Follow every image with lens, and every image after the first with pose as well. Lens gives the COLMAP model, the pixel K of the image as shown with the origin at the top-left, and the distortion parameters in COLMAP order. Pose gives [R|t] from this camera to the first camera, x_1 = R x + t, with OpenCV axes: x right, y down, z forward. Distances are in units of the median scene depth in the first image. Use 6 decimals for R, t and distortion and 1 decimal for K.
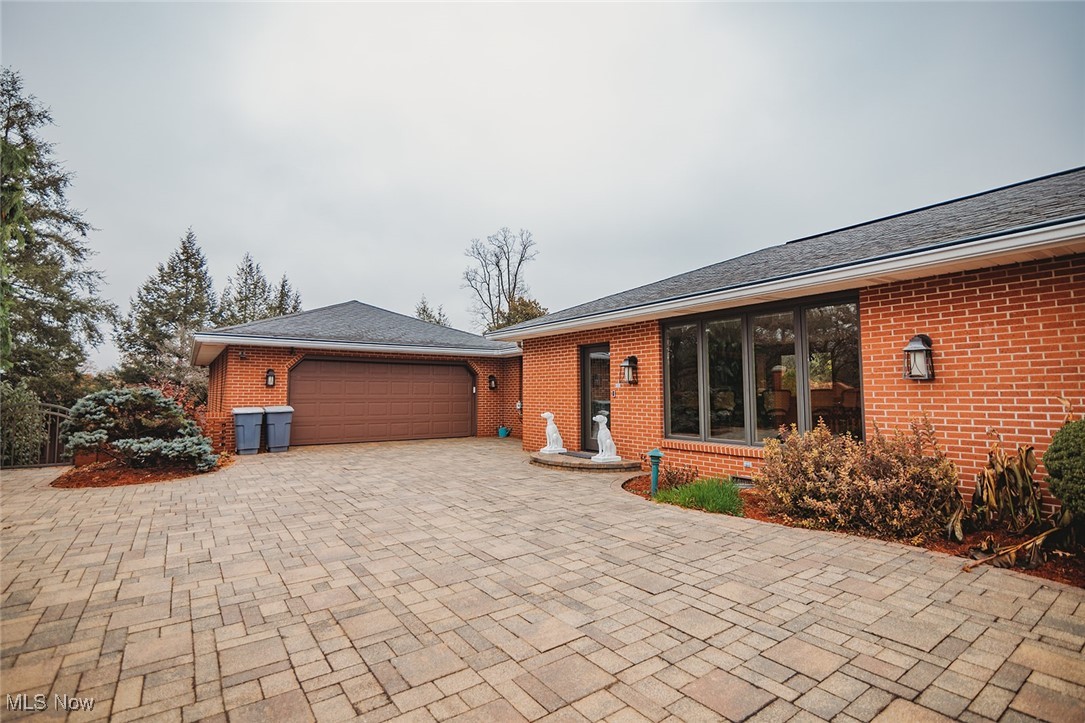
lens RADIAL K [[508.0, 0, 546.6], [0, 508.0, 358.8], [0, 0, 1]] dist [-0.020420, 0.002012]
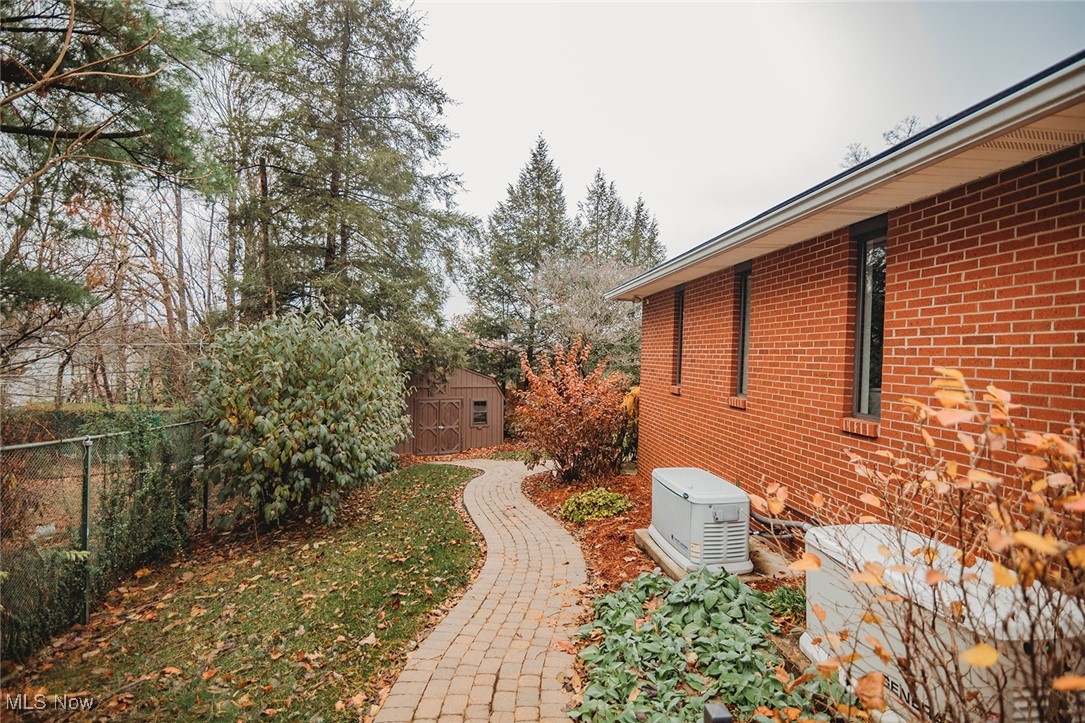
lens RADIAL K [[508.0, 0, 546.6], [0, 508.0, 358.8], [0, 0, 1]] dist [-0.020420, 0.002012]
pose [[0.874058, 0.019833, -0.485417, -0.337924], [0.011459, 0.998047, 0.061411, 0.031070], [0.485687, -0.059239, 0.872123, 0.332301]]
